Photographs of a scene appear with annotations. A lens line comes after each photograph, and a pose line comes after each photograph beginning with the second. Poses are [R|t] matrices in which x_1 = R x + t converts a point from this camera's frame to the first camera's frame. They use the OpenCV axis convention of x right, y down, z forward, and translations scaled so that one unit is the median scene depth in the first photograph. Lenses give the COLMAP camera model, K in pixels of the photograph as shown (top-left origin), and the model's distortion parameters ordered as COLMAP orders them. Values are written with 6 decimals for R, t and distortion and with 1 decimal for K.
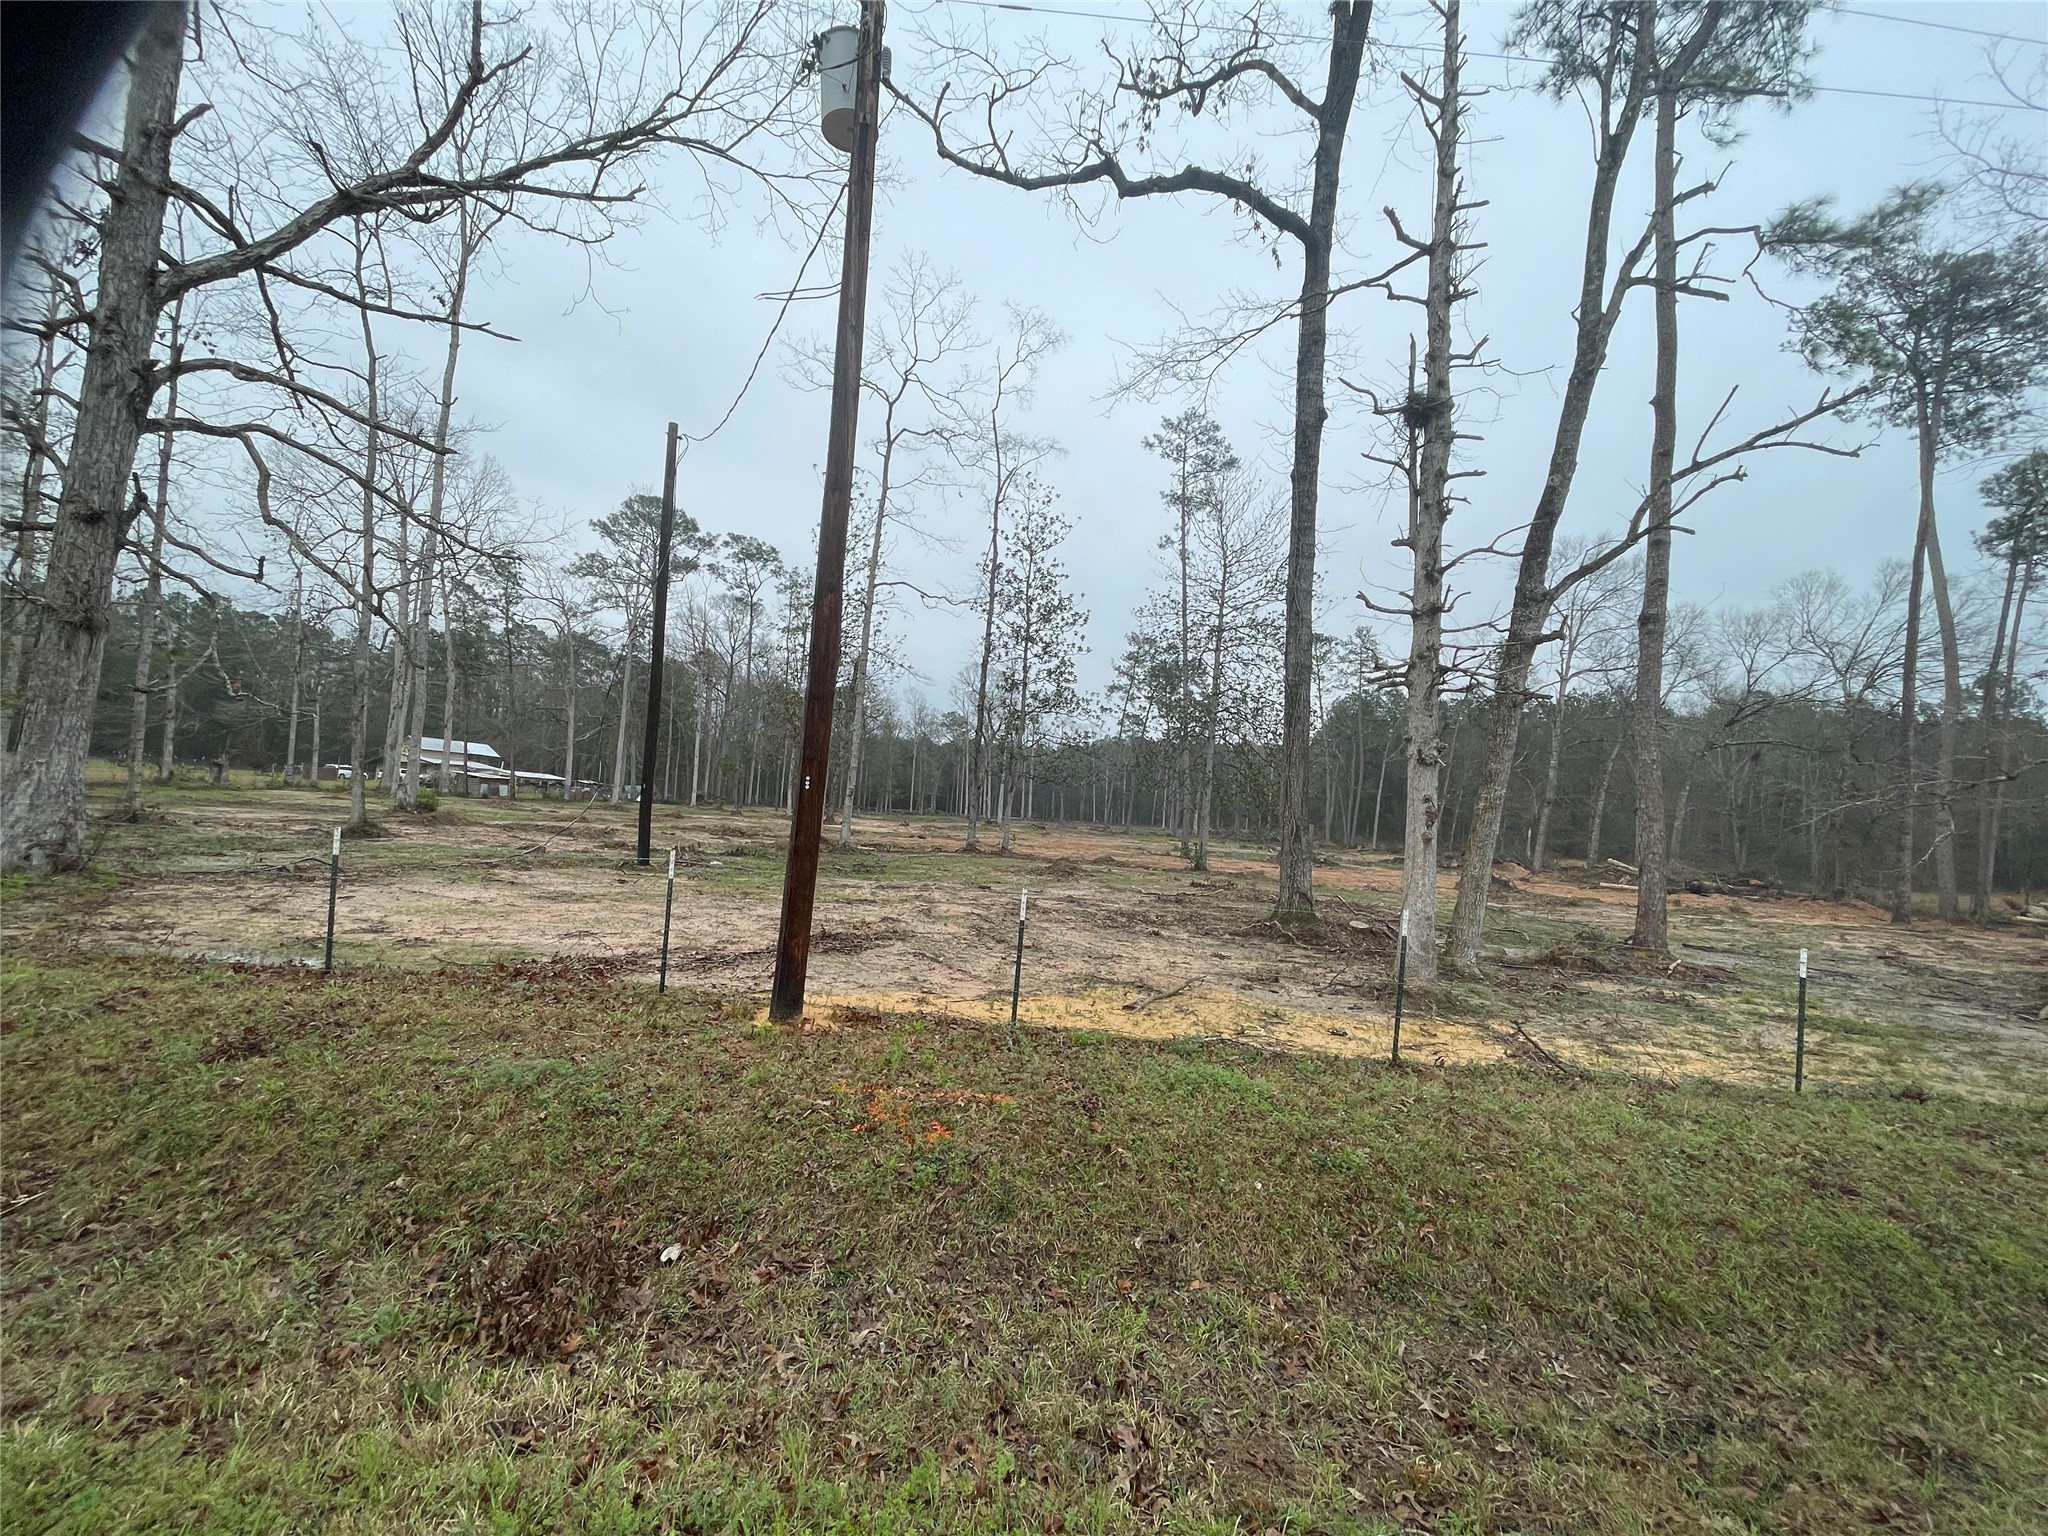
lens RADIAL K [[828.1, 0, 1024.5], [0, 828.1, 762.2], [0, 0, 1]] dist [-0.000809, -0.000110]
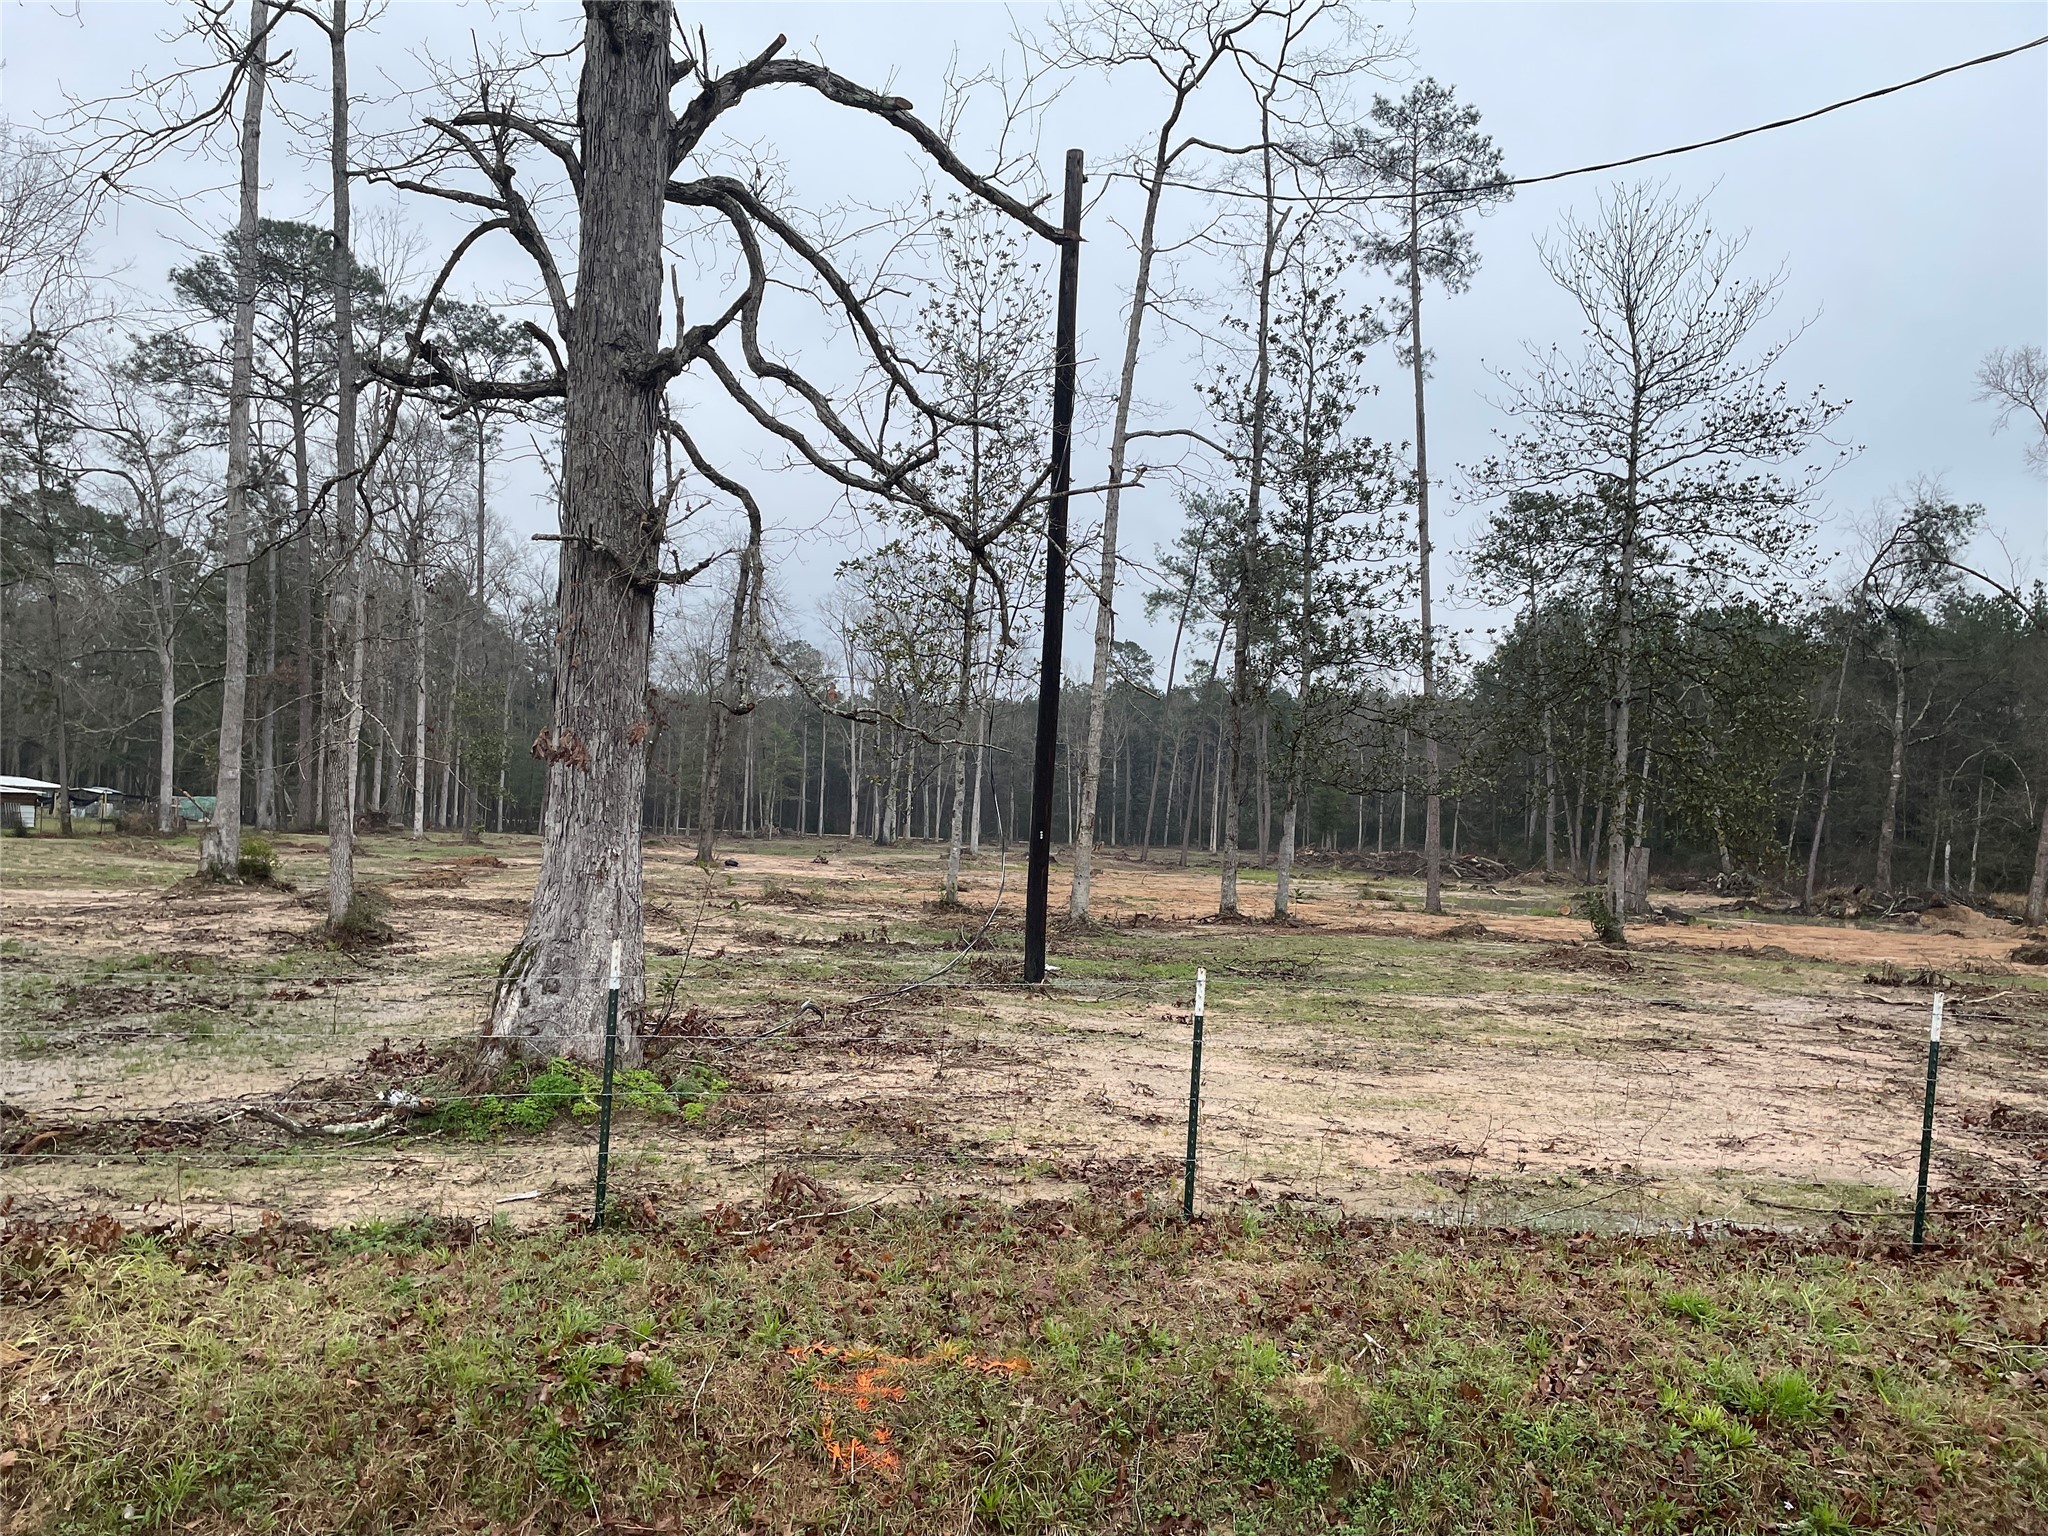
lens RADIAL K [[1548.3, 0, 1018.0], [0, 1548.3, 771.3], [0, 0, 1]] dist [0.092763, -0.116060]
pose [[0.994665, -0.020366, 0.101124, -0.170330], [0.017603, 0.999449, 0.028141, -0.012436], [-0.101642, -0.026211, 0.994476, -0.000983]]
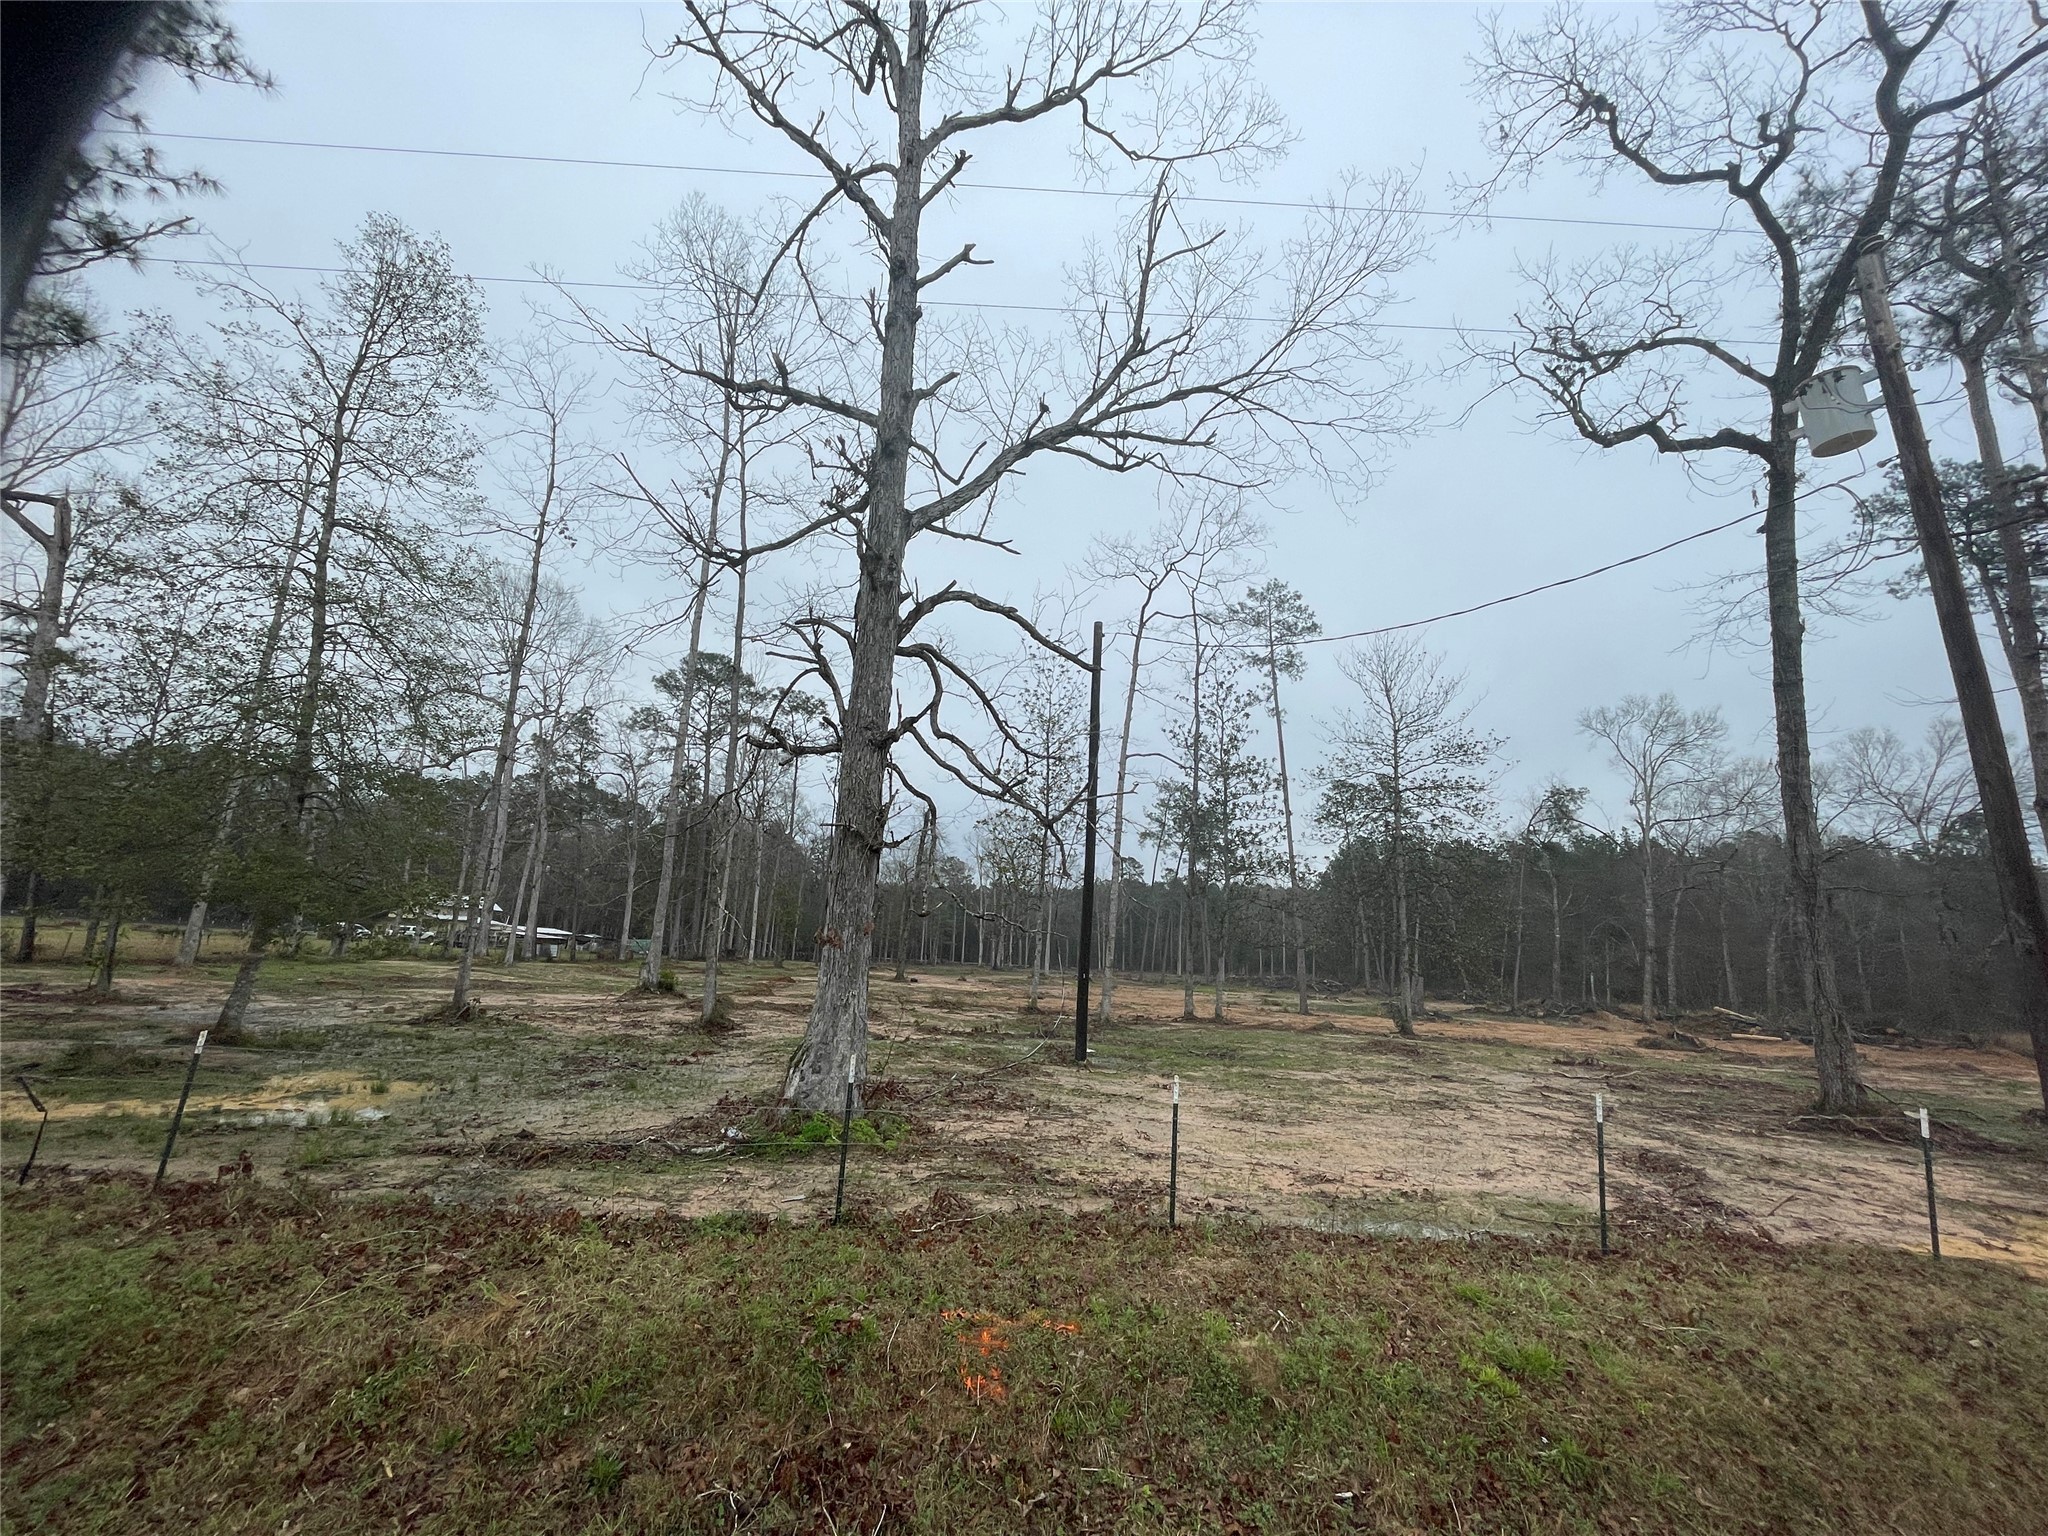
lens RADIAL K [[828.1, 0, 1024.5], [0, 828.1, 762.2], [0, 0, 1]] dist [-0.000809, -0.000110]
pose [[0.998791, -0.004601, 0.048946, -0.170603], [0.012788, 0.985654, -0.168296, -0.016858], [-0.047469, 0.168718, 0.984521, -0.001836]]
